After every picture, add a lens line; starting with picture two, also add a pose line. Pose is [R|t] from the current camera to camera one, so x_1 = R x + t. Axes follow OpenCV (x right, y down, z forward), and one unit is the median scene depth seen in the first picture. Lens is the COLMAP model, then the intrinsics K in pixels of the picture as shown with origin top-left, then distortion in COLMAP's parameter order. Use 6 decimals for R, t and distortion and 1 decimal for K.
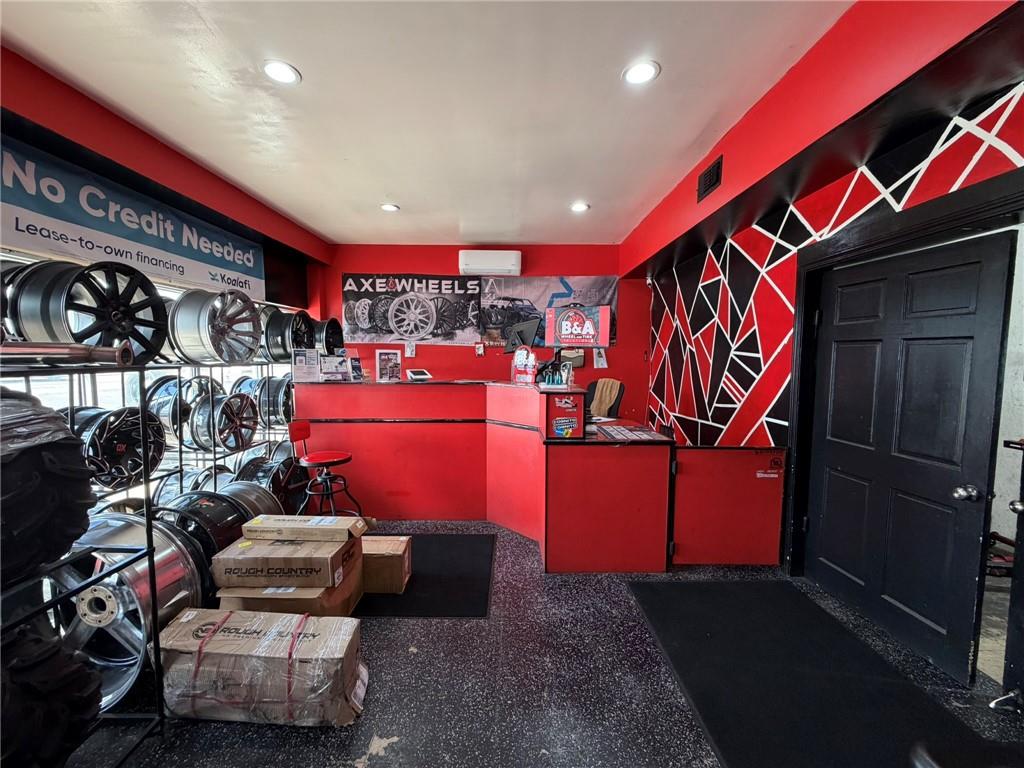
lens RADIAL K [[409.3, 0, 508.8], [0, 409.3, 383.7], [0, 0, 1]] dist [0.000305, 0.000314]
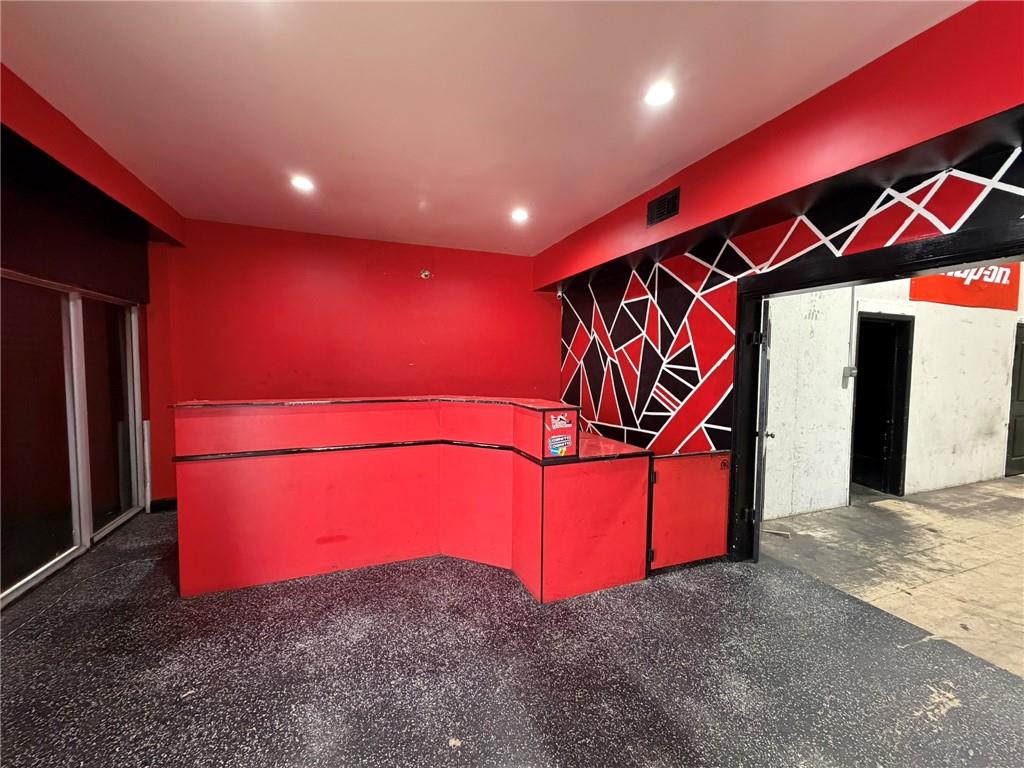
lens RADIAL K [[409.3, 0, 508.8], [0, 409.3, 383.7], [0, 0, 1]] dist [0.000305, 0.000314]
pose [[0.930920, -0.013486, 0.364975, -0.280373], [0.019208, 0.999743, -0.012050, -0.024749], [-0.364719, 0.018228, 0.930939, 0.139087]]
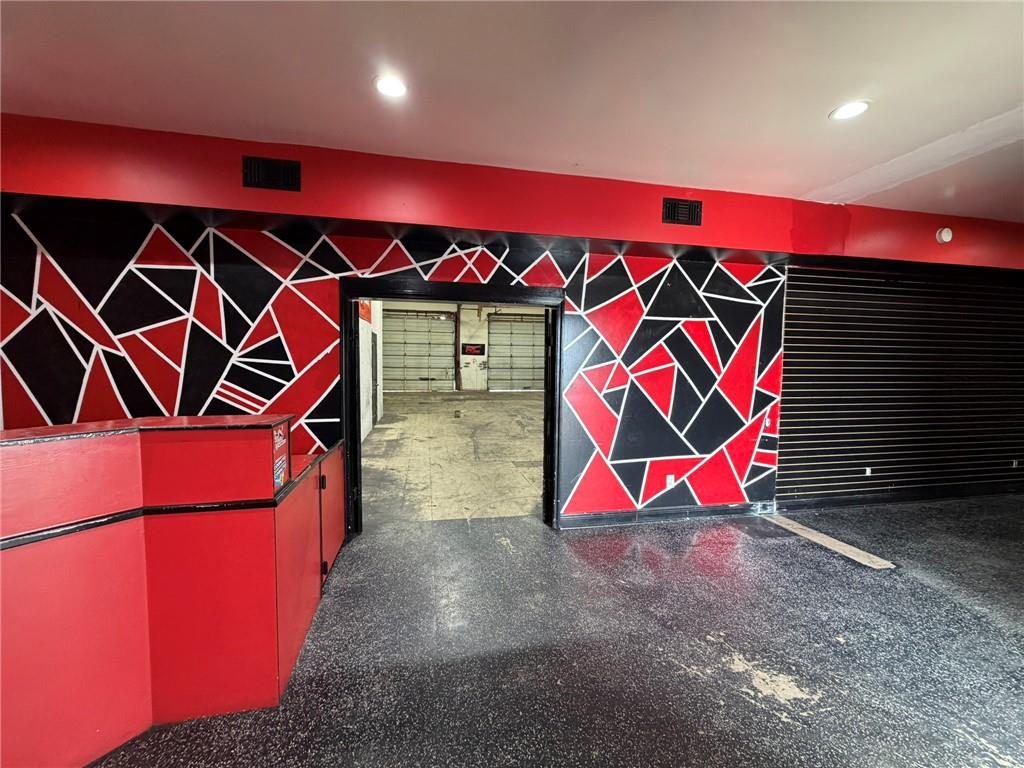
lens RADIAL K [[409.3, 0, 508.8], [0, 409.3, 383.7], [0, 0, 1]] dist [0.000305, 0.000314]
pose [[-0.209312, -0.058649, 0.976088, -0.528230], [0.057949, 0.995701, 0.072254, -0.058808], [-0.976130, 0.071687, -0.205014, 0.671260]]
